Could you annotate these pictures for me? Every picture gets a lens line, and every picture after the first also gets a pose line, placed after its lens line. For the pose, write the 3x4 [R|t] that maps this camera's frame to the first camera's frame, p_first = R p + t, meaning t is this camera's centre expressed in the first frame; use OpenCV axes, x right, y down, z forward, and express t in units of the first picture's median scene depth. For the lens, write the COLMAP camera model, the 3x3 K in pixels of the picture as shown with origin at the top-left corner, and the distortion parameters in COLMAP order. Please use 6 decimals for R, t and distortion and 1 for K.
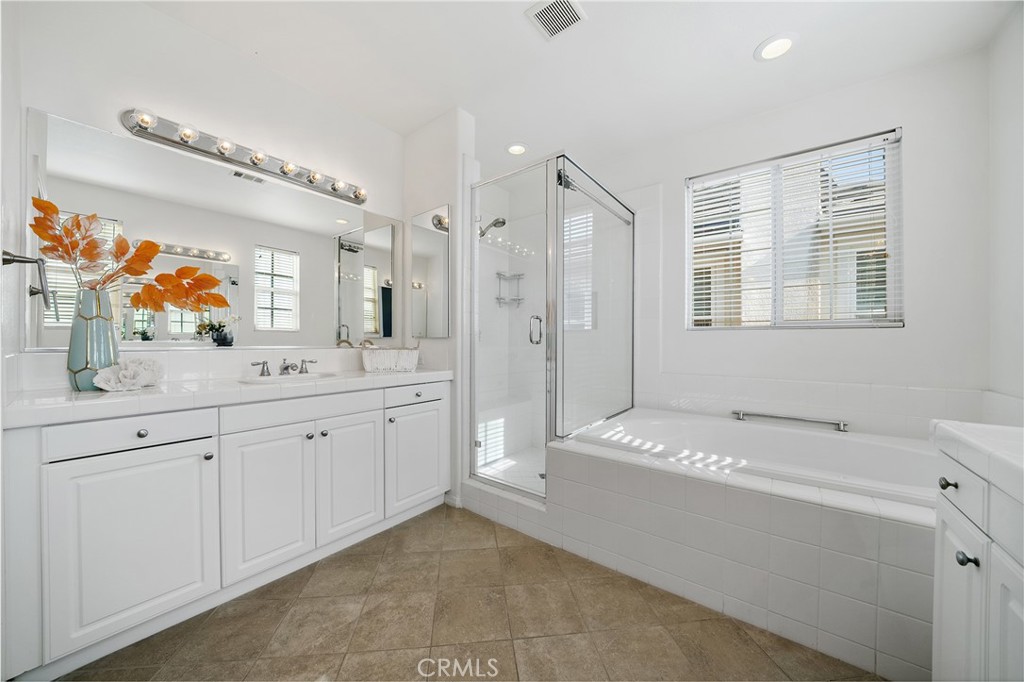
lens RADIAL K [[358.2, 0, 510.7], [0, 358.2, 342.4], [0, 0, 1]] dist [-0.000036, -0.000032]
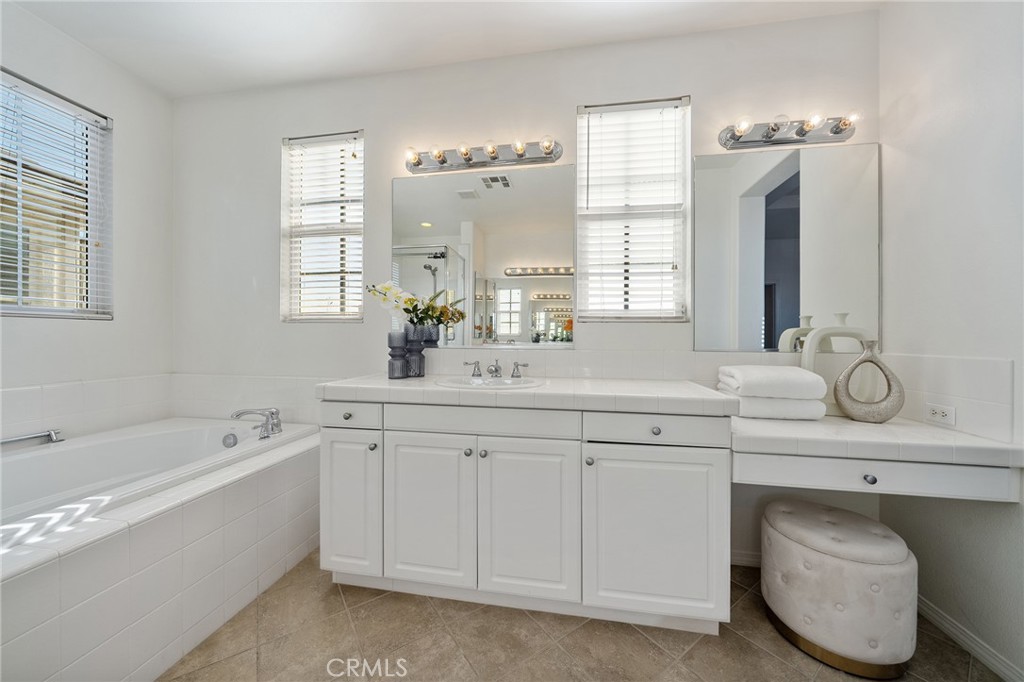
lens RADIAL K [[358.2, 0, 512.1], [0, 358.2, 336.3], [0, 0, 1]] dist [-0.000036, -0.000032]
pose [[-0.460213, -0.005710, 0.887790, -0.389271], [-0.002294, 0.999984, 0.005242, -0.004470], [-0.887806, 0.000376, -0.460218, 0.581486]]
